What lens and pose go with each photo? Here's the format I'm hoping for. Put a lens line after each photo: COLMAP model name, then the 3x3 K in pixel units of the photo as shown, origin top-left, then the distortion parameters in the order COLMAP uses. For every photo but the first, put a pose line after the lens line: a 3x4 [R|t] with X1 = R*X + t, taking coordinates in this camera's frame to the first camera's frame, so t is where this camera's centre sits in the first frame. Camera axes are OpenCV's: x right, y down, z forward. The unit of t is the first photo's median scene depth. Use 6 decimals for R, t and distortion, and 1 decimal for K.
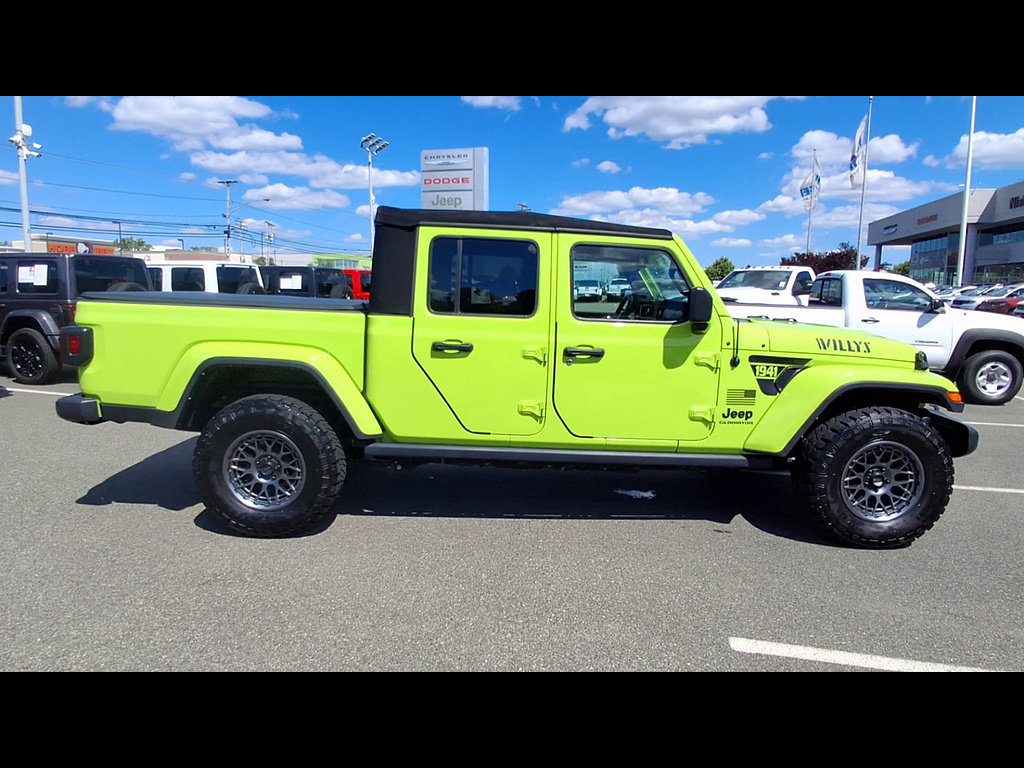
lens RADIAL K [[658.7, 0, 512.0], [0, 658.7, 384.0], [0, 0, 1]] dist [-0.003558, -0.004758]
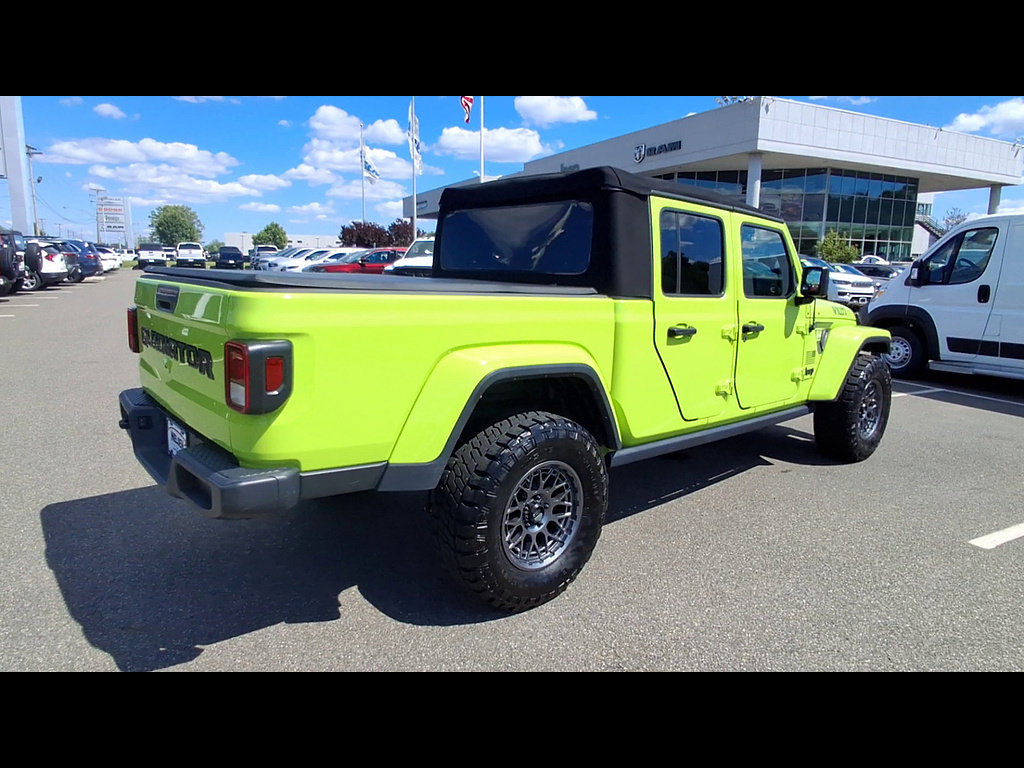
lens RADIAL K [[641.4, 0, 526.2], [0, 641.4, 369.4], [0, 0, 1]] dist [-0.003043, -0.002701]
pose [[0.755038, -0.104032, 0.647376, -0.803201], [0.081987, 0.994563, 0.064202, -0.075686], [-0.650535, 0.004602, 0.759462, 0.447510]]
